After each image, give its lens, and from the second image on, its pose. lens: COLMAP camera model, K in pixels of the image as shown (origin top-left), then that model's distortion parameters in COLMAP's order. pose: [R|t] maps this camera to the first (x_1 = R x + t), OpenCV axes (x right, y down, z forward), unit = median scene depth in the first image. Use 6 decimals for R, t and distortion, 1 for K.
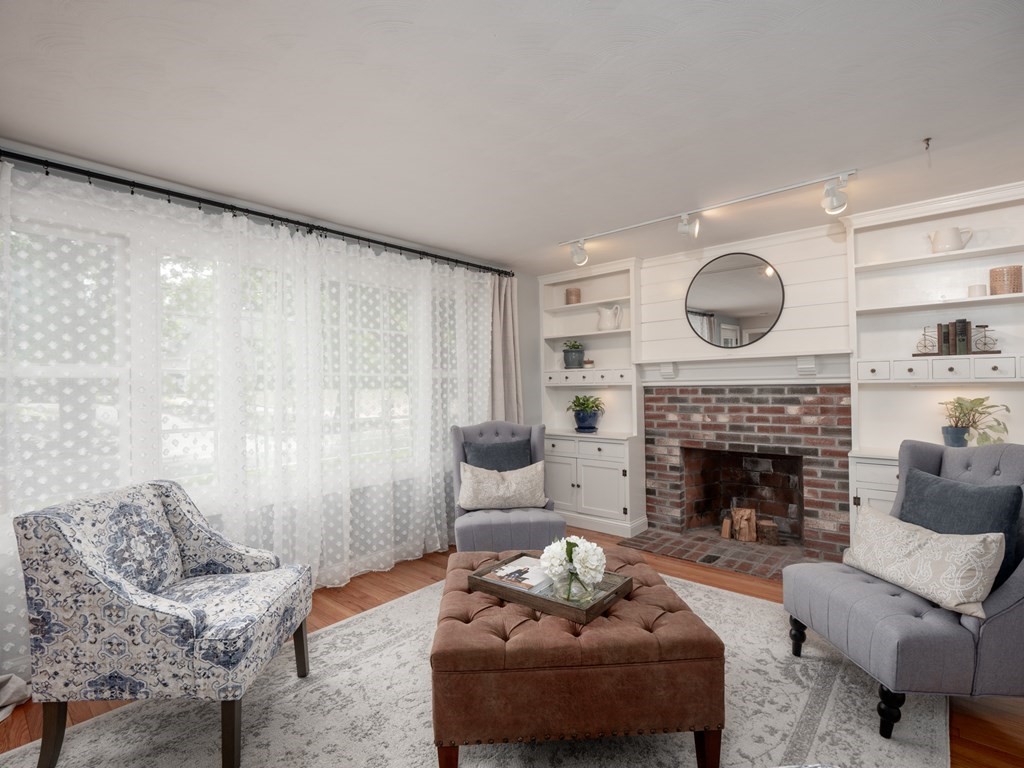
lens RADIAL K [[502.9, 0, 503.3], [0, 502.9, 380.0], [0, 0, 1]] dist [-0.016581, 0.000228]
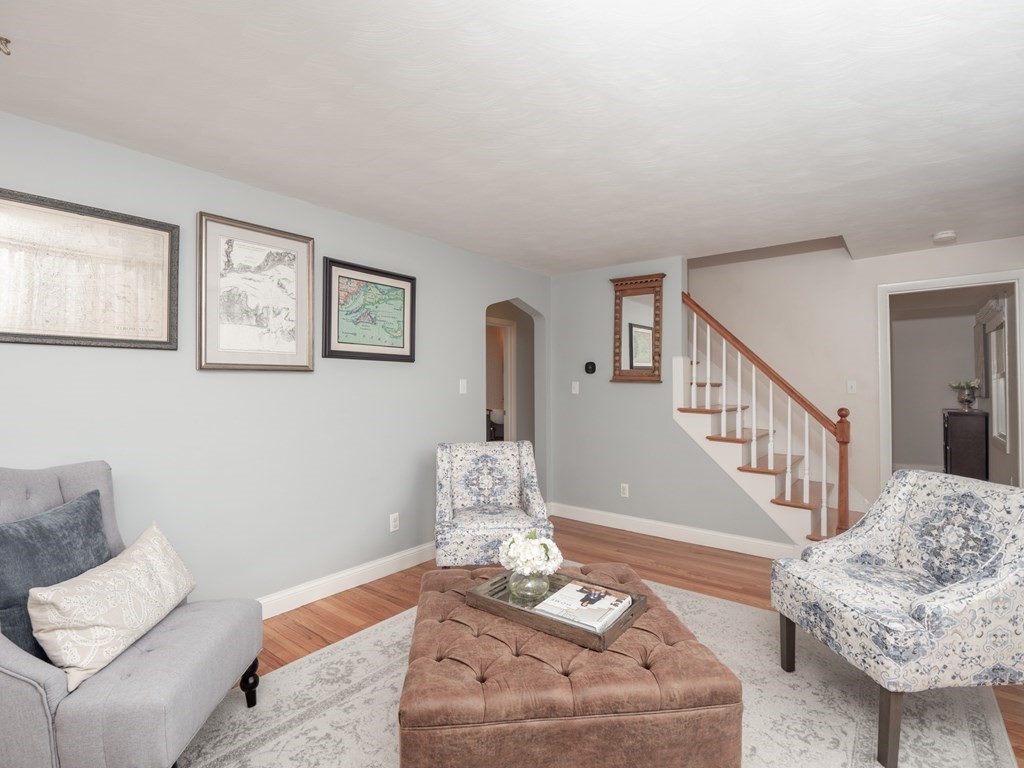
lens RADIAL K [[502.9, 0, 503.3], [0, 502.9, 380.0], [0, 0, 1]] dist [-0.016581, 0.000228]
pose [[-0.998834, 0.015950, -0.045557, 0.227252], [0.017176, 0.999498, -0.026641, 0.027346], [0.045109, -0.027392, -0.998606, 1.969892]]
